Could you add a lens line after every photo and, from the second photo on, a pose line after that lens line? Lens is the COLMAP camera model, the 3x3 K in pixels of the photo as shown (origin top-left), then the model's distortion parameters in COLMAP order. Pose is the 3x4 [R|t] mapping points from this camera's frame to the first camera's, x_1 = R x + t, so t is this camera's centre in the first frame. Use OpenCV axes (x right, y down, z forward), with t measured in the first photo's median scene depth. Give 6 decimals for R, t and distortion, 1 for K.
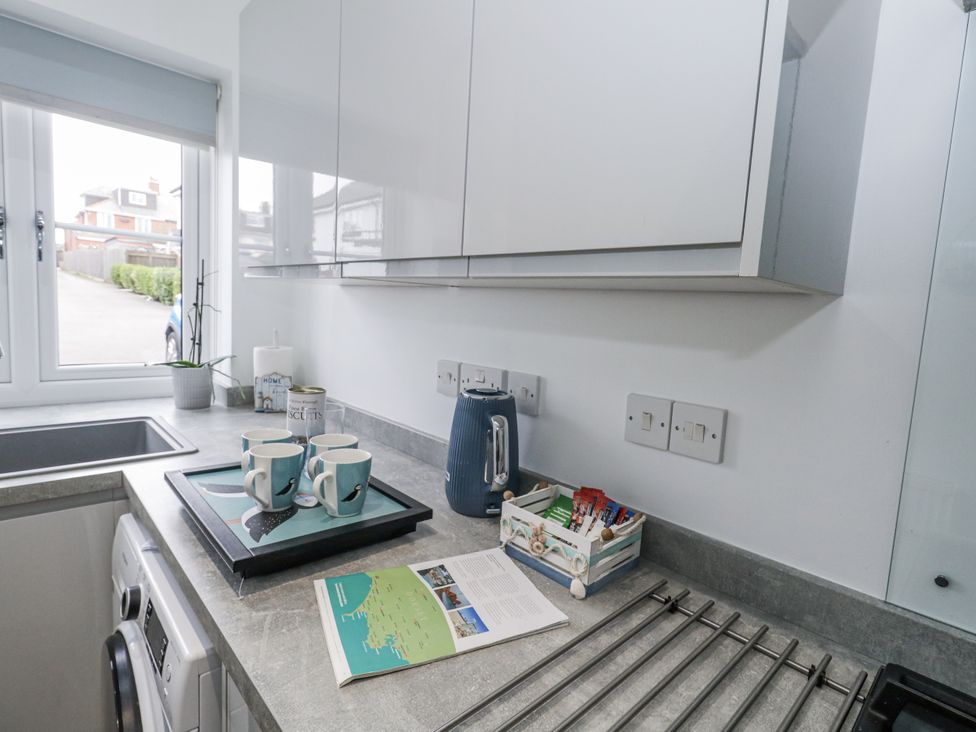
lens RADIAL K [[505.9, 0, 492.6], [0, 505.9, 359.8], [0, 0, 1]] dist [-0.001568, -0.001316]
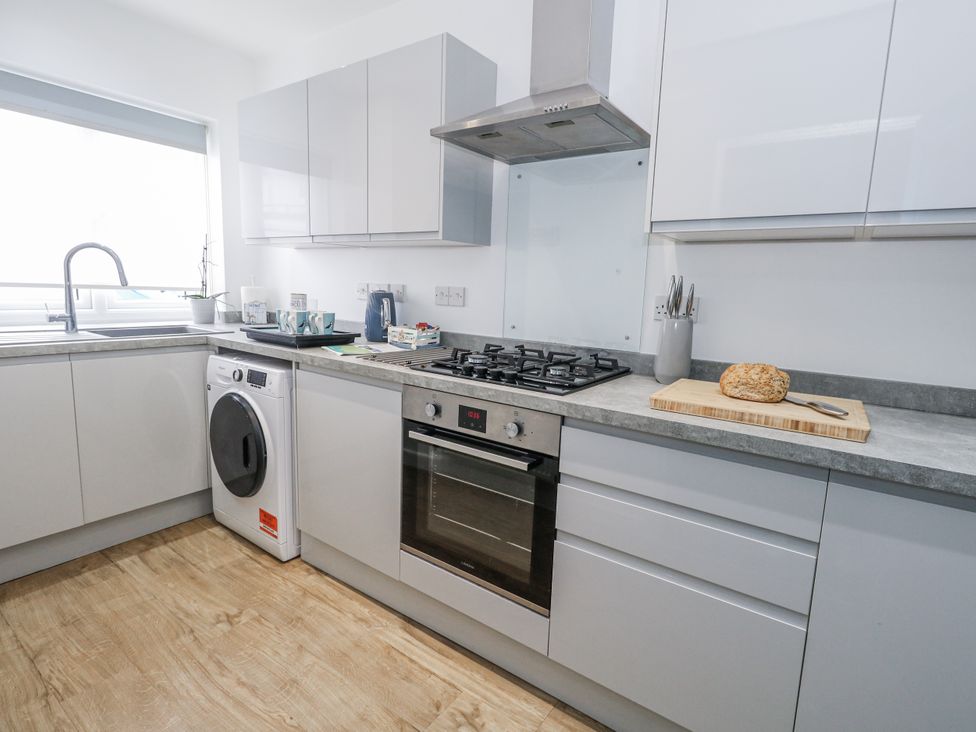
lens RADIAL K [[505.9, 0, 492.6], [0, 505.9, 359.8], [0, 0, 1]] dist [-0.001568, -0.001316]
pose [[0.982349, -0.049110, 0.180495, 0.065753], [0.038647, 0.997387, 0.061038, 0.281792], [-0.183021, -0.052985, 0.981680, -1.550384]]
